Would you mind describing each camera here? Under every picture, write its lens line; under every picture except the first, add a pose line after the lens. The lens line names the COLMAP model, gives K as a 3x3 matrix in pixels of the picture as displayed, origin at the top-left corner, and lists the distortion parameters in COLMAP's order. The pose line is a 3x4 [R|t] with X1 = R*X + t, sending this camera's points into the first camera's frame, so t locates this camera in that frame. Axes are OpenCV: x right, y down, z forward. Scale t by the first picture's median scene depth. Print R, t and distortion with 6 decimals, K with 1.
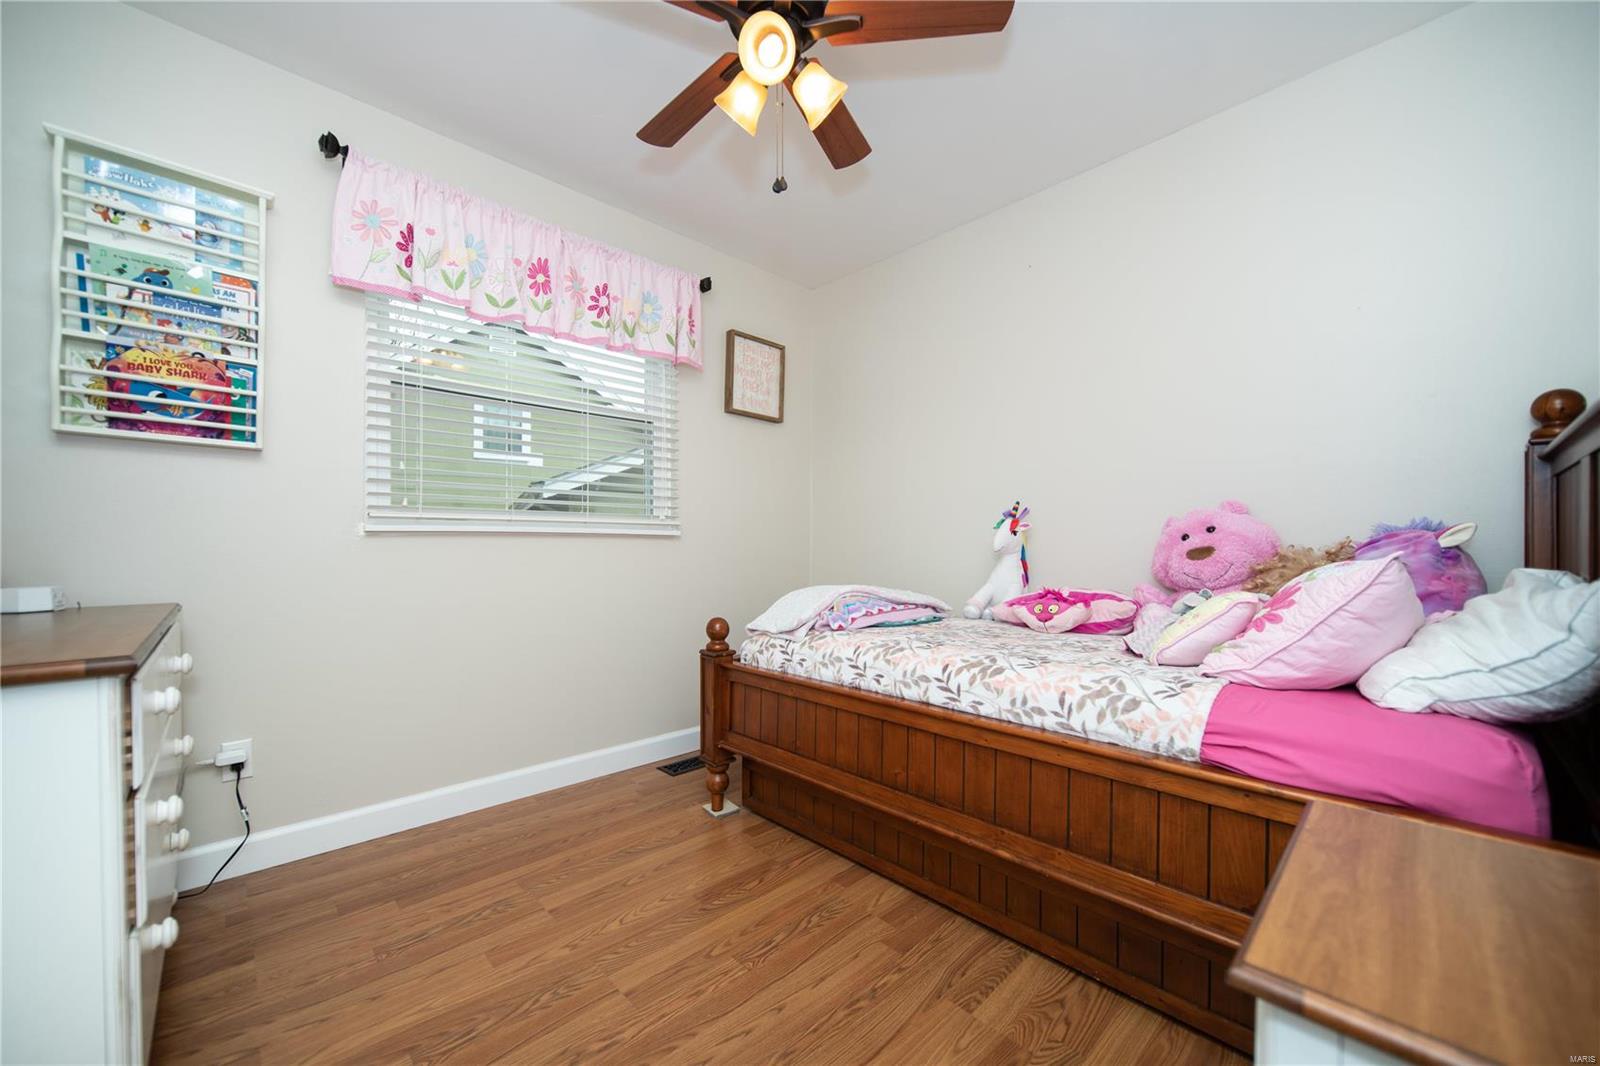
lens RADIAL K [[601.2, 0, 799.3], [0, 601.2, 558.0], [0, 0, 1]] dist [0.001456, 0.000172]
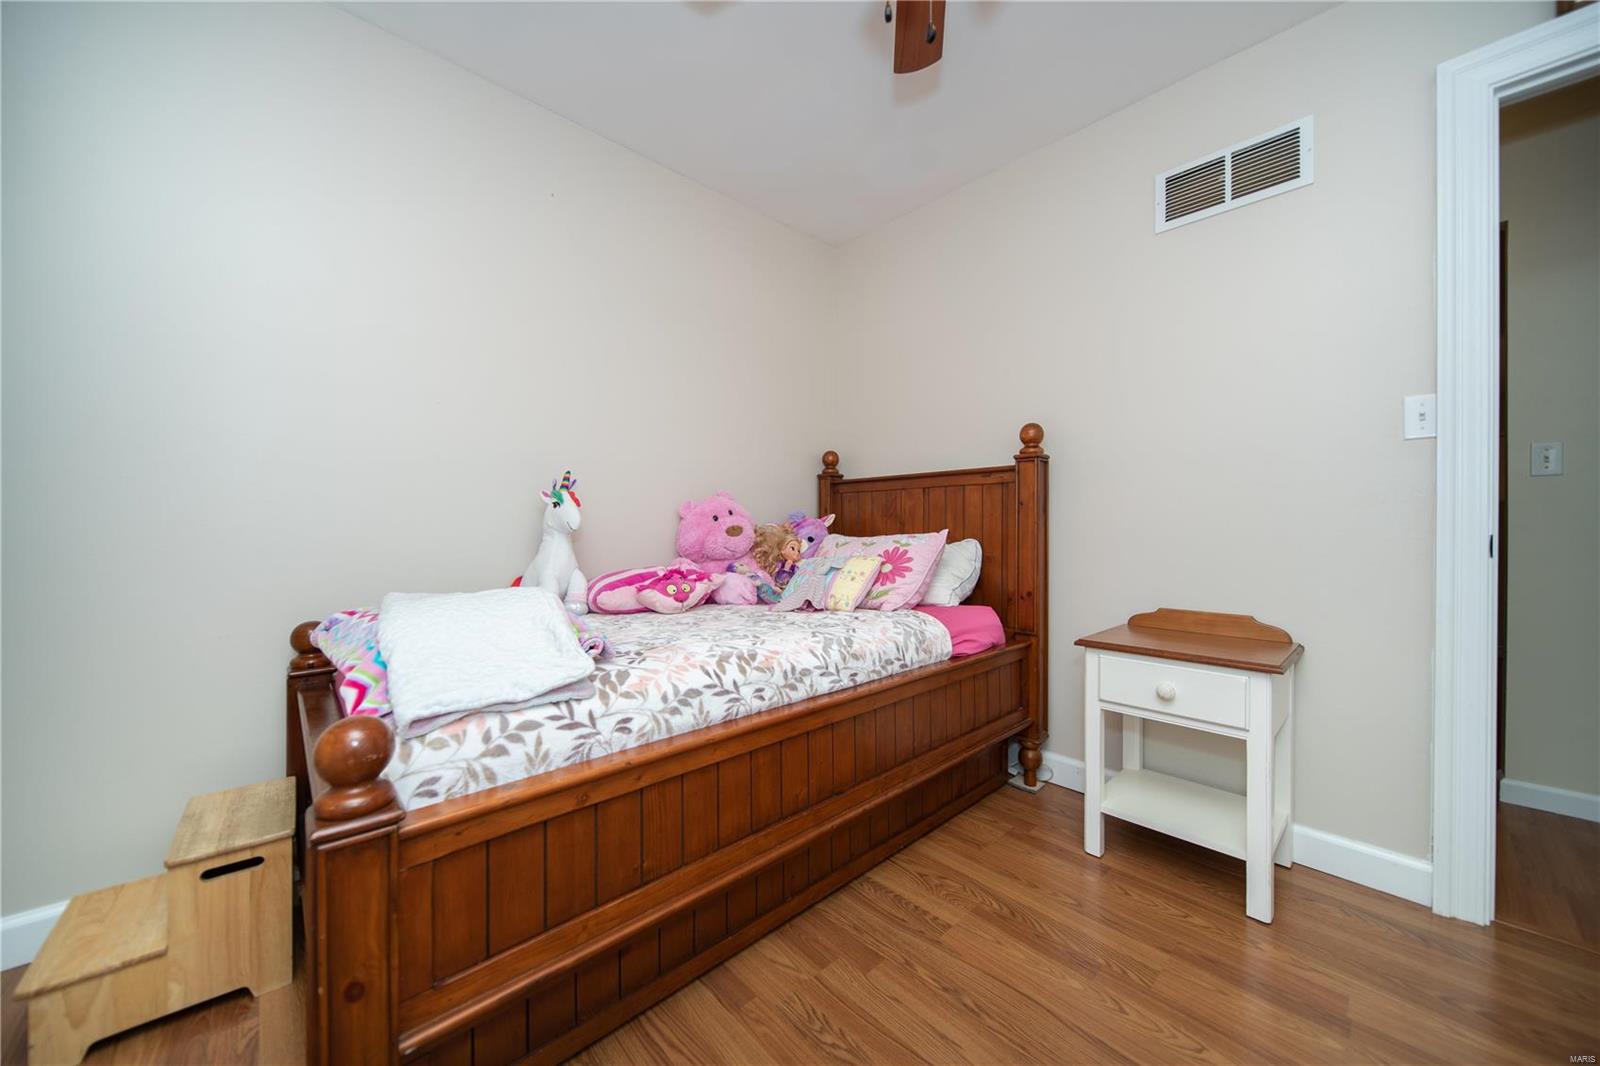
lens RADIAL K [[562.7, 0, 799.5], [0, 562.7, 528.3], [0, 0, 1]] dist [-0.001356, -0.000216]
pose [[0.018631, -0.001006, 0.999826, -0.620846], [0.009996, 0.999950, 0.000820, -0.015126], [-0.999776, 0.009979, 0.018640, 0.969222]]
